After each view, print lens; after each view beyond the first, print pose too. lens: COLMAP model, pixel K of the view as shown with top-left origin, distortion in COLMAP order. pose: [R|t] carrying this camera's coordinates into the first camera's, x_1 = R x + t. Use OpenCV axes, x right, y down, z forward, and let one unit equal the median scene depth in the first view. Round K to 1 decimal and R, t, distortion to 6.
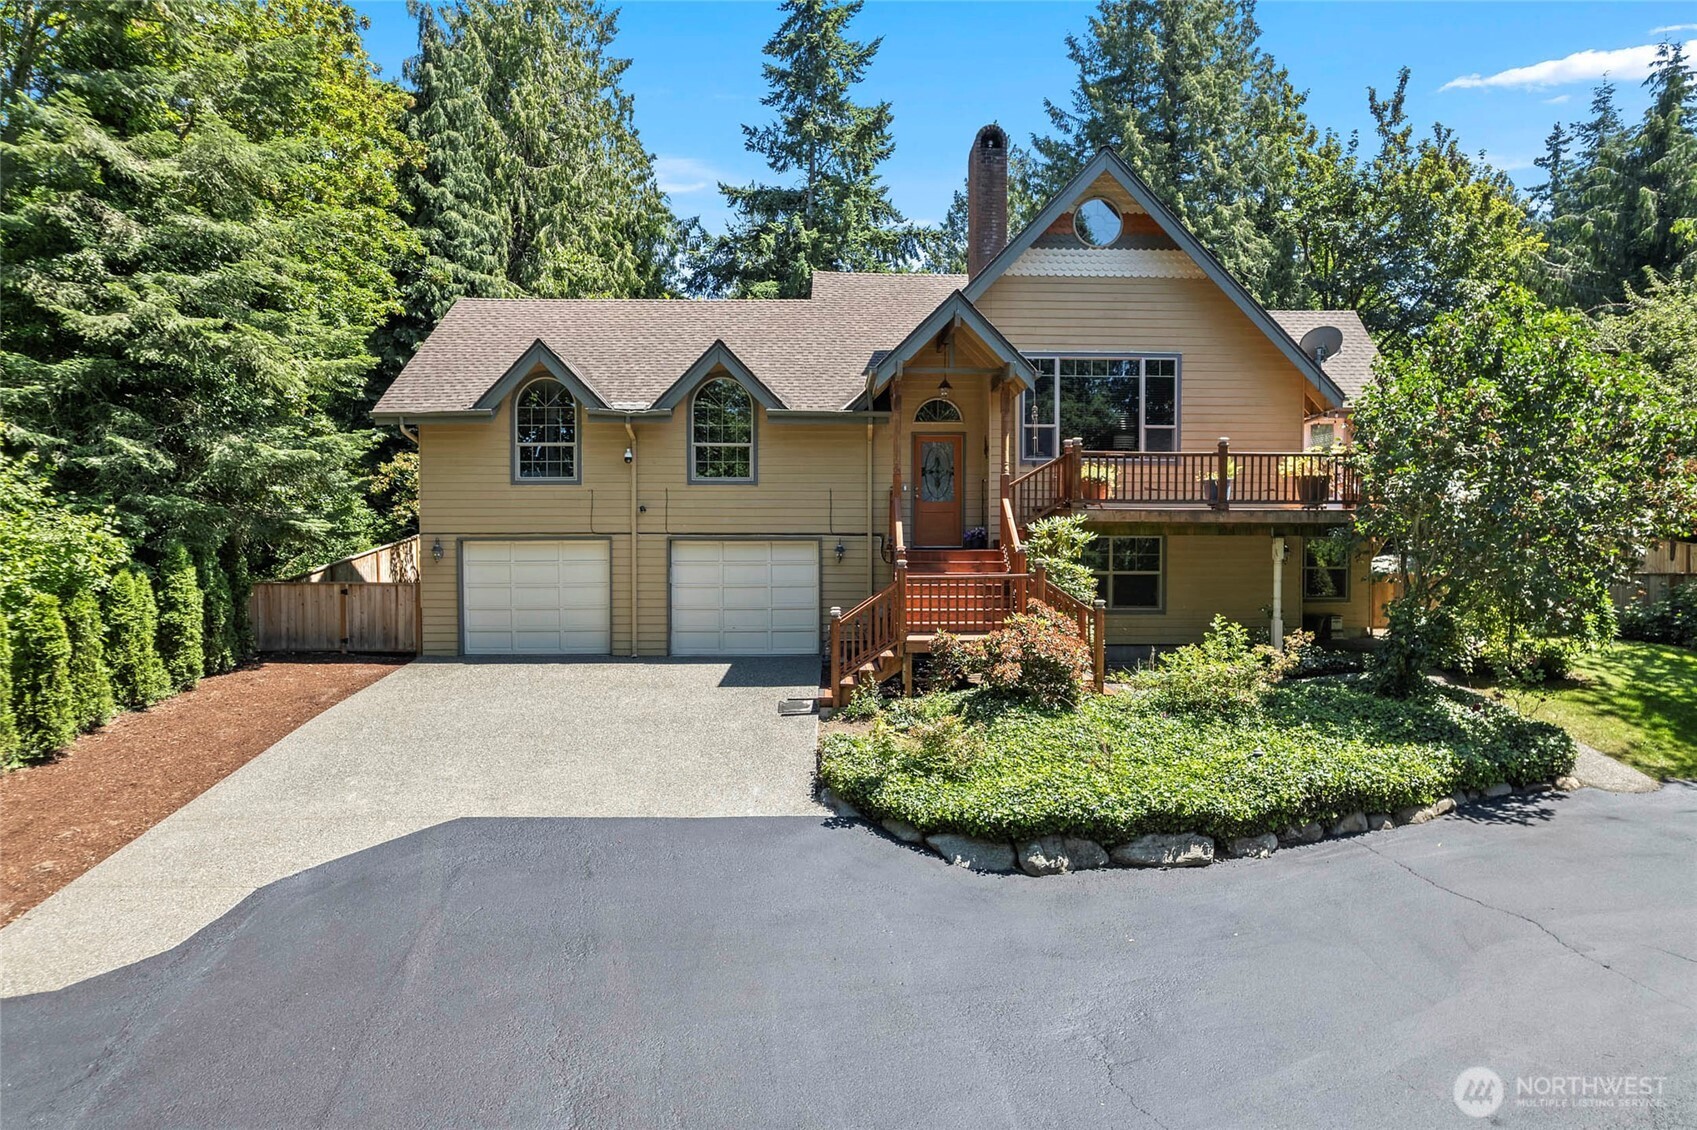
lens RADIAL K [[1074.1, 0, 856.0], [0, 1074.1, 576.4], [0, 0, 1]] dist [-0.054010, 0.042531]
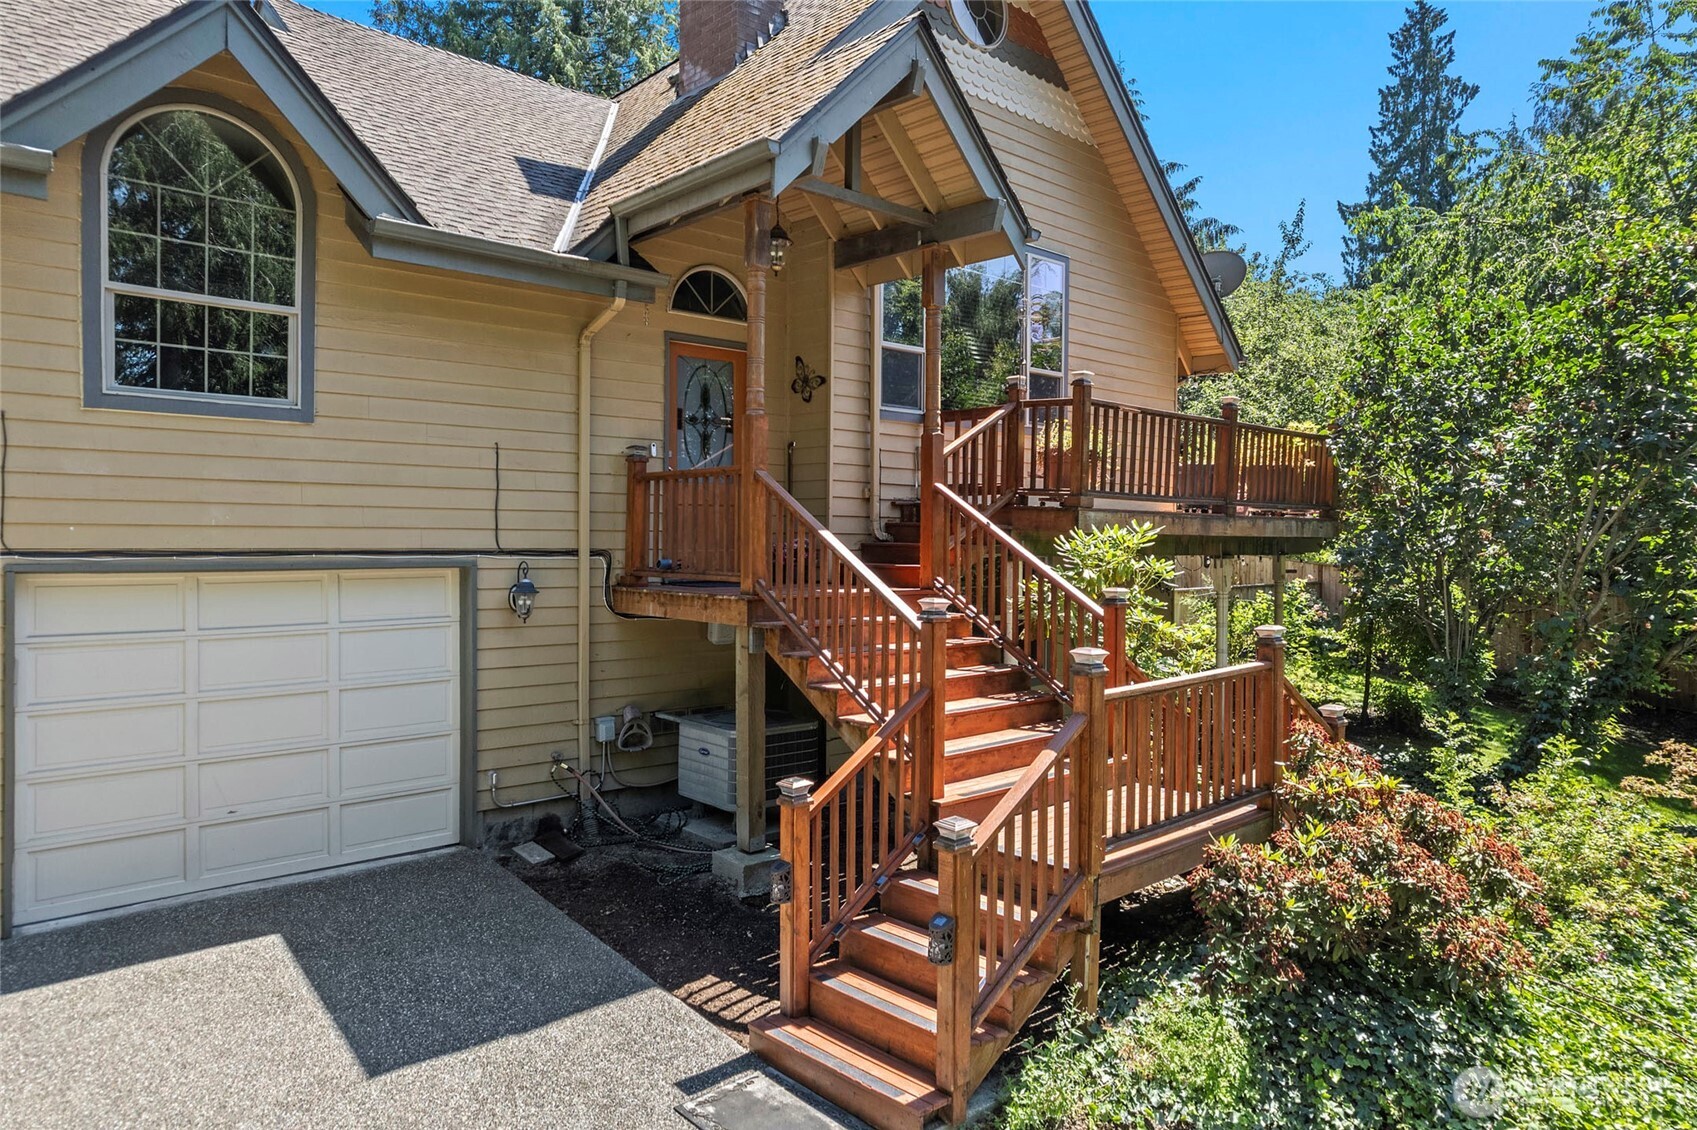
lens RADIAL K [[1098.0, 0, 854.2], [0, 1098.0, 535.7], [0, 0, 1]] dist [-0.041648, 0.043271]
pose [[0.760723, 0.005143, 0.649057, -0.194456], [0.011429, 0.999707, -0.021317, -0.035476], [-0.648977, 0.023635, 0.760441, 0.594545]]
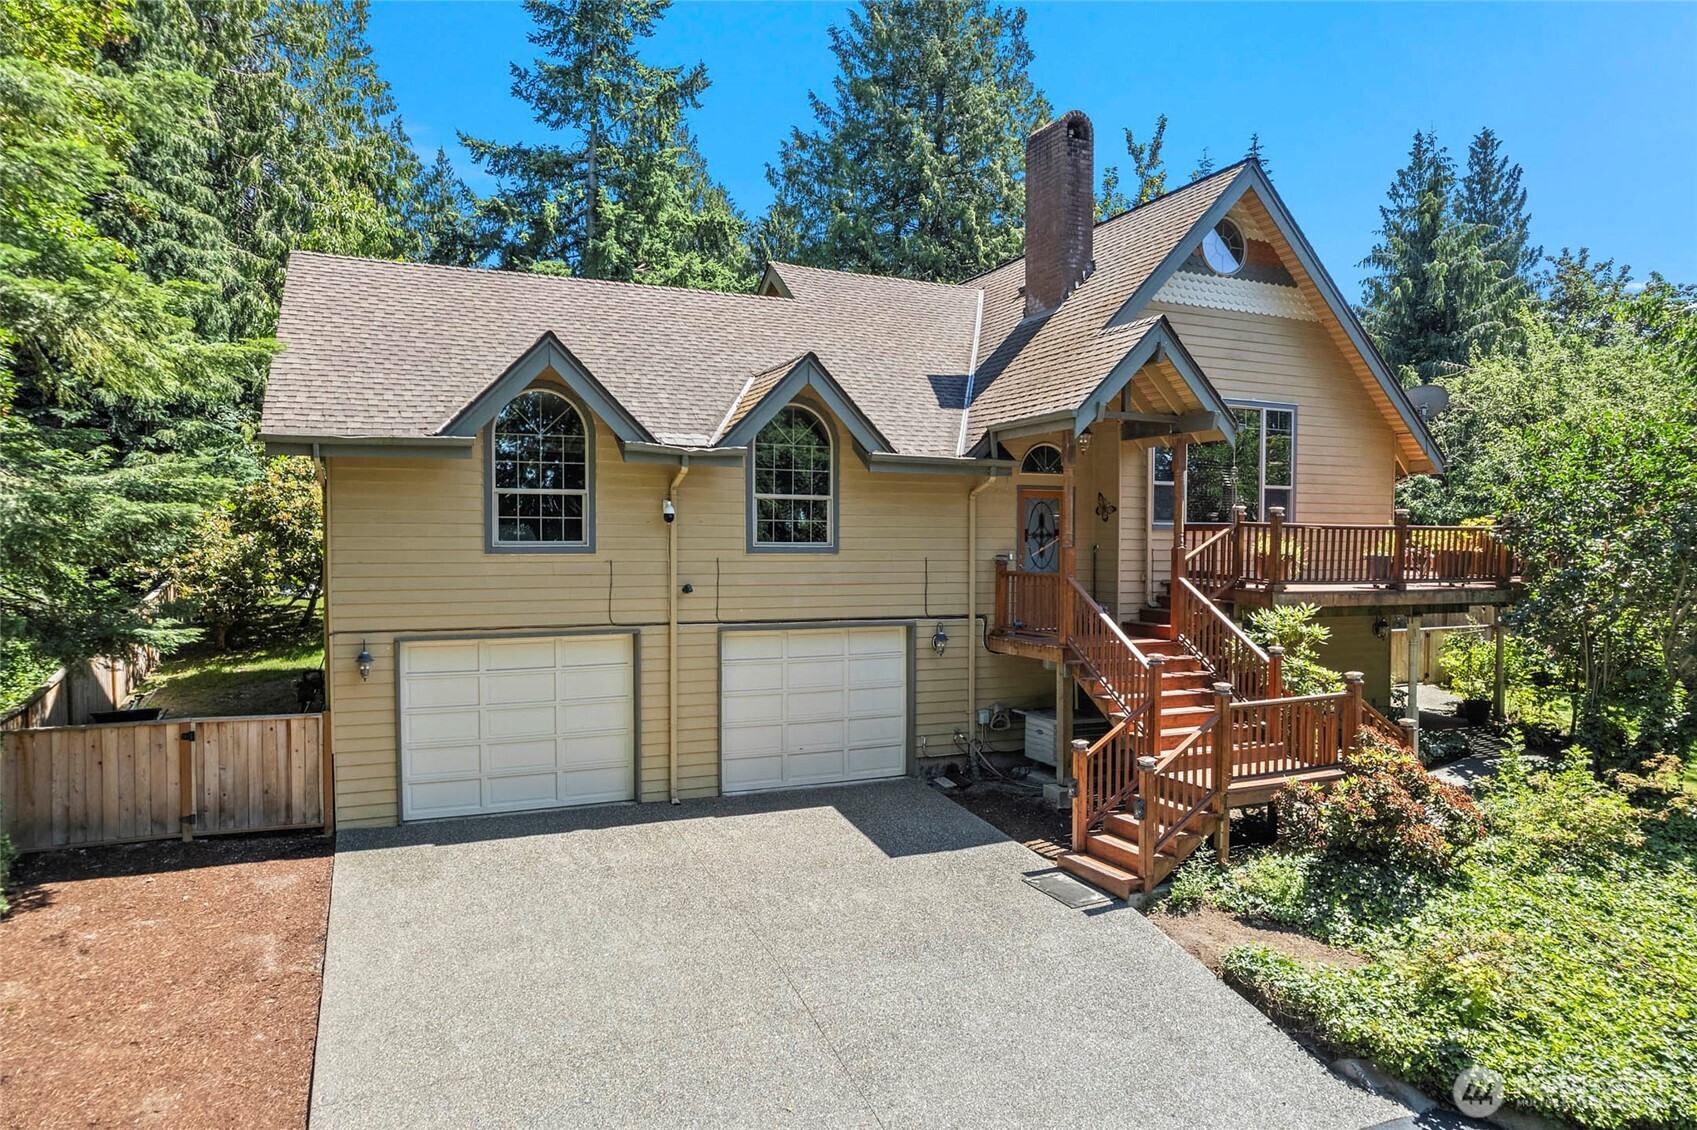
lens RADIAL K [[1074.1, 0, 856.0], [0, 1074.1, 576.4], [0, 0, 1]] dist [-0.054010, 0.042531]
pose [[0.925159, -0.009289, 0.379467, -0.359747], [0.008458, 0.999957, 0.003857, -0.072283], [-0.379486, -0.000359, 0.925197, 0.320628]]
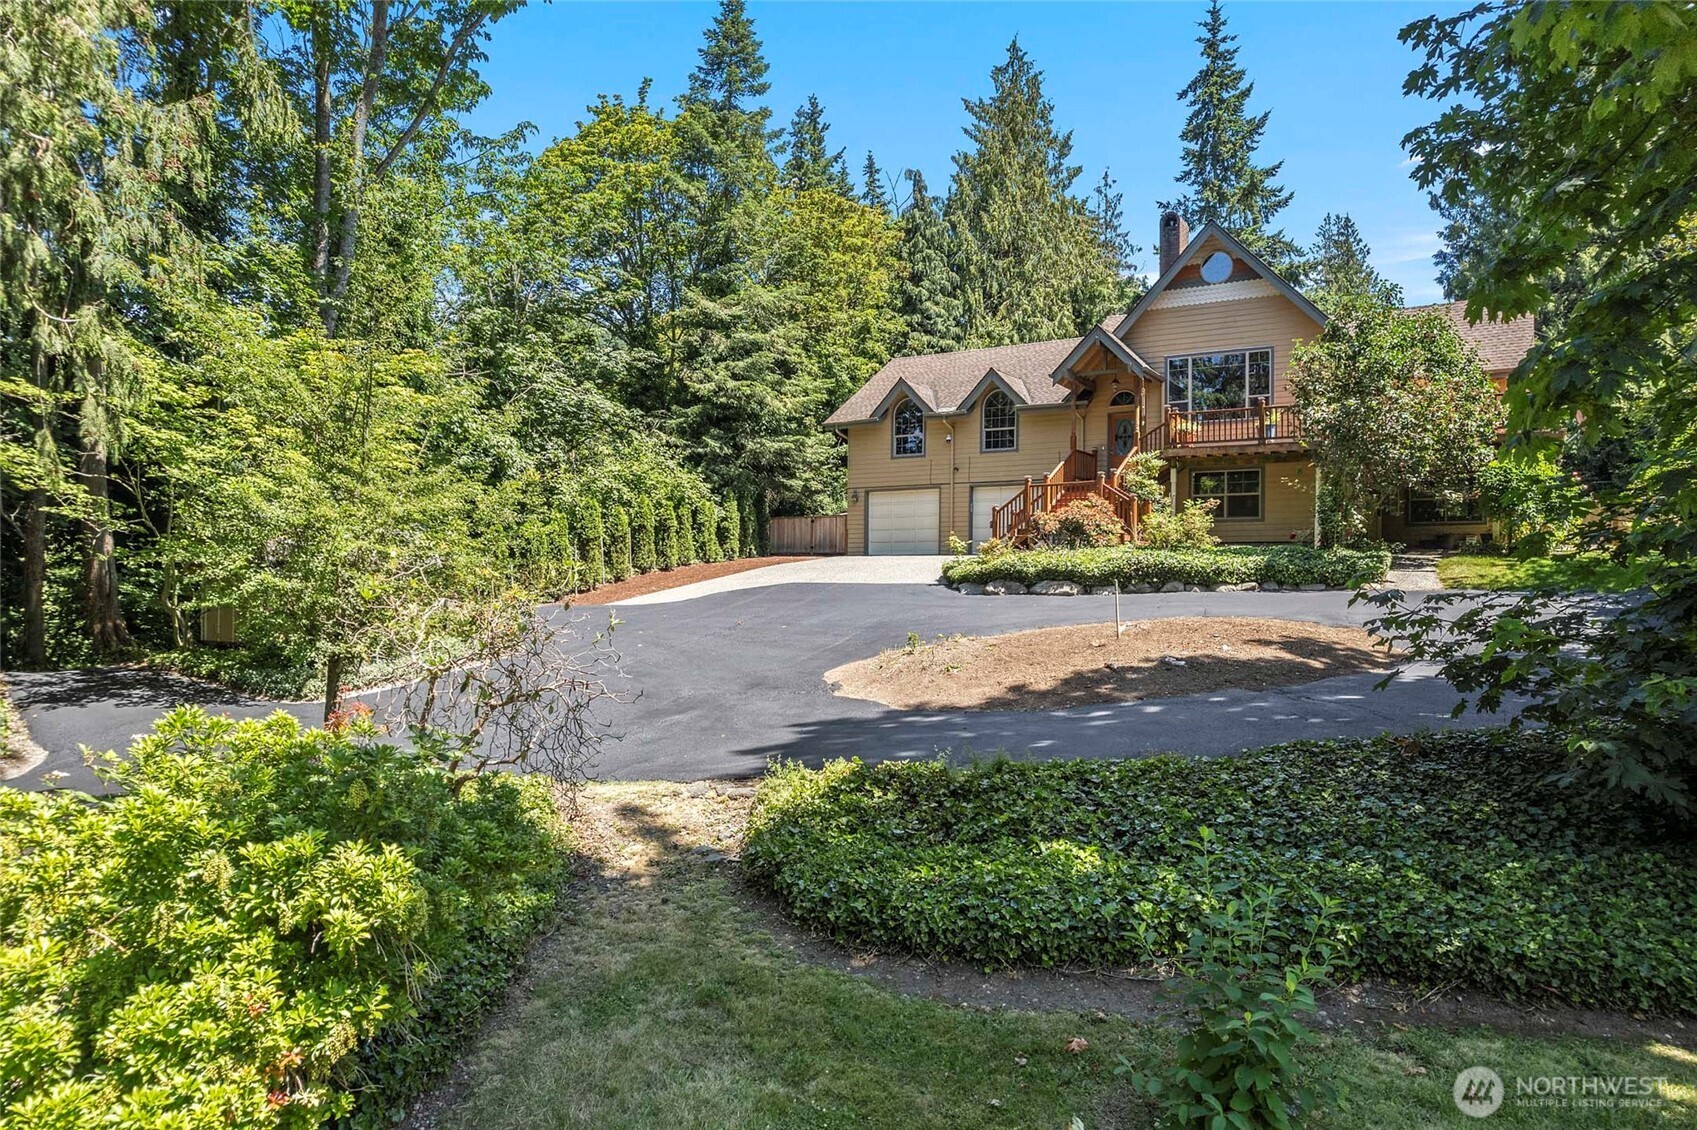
lens RADIAL K [[1074.1, 0, 856.0], [0, 1074.1, 576.4], [0, 0, 1]] dist [-0.054010, 0.042531]
pose [[0.836537, 0.004750, -0.547890, 0.613315], [-0.029506, 0.998902, -0.036391, 0.177050], [0.547116, 0.046609, 0.835758, -0.524323]]
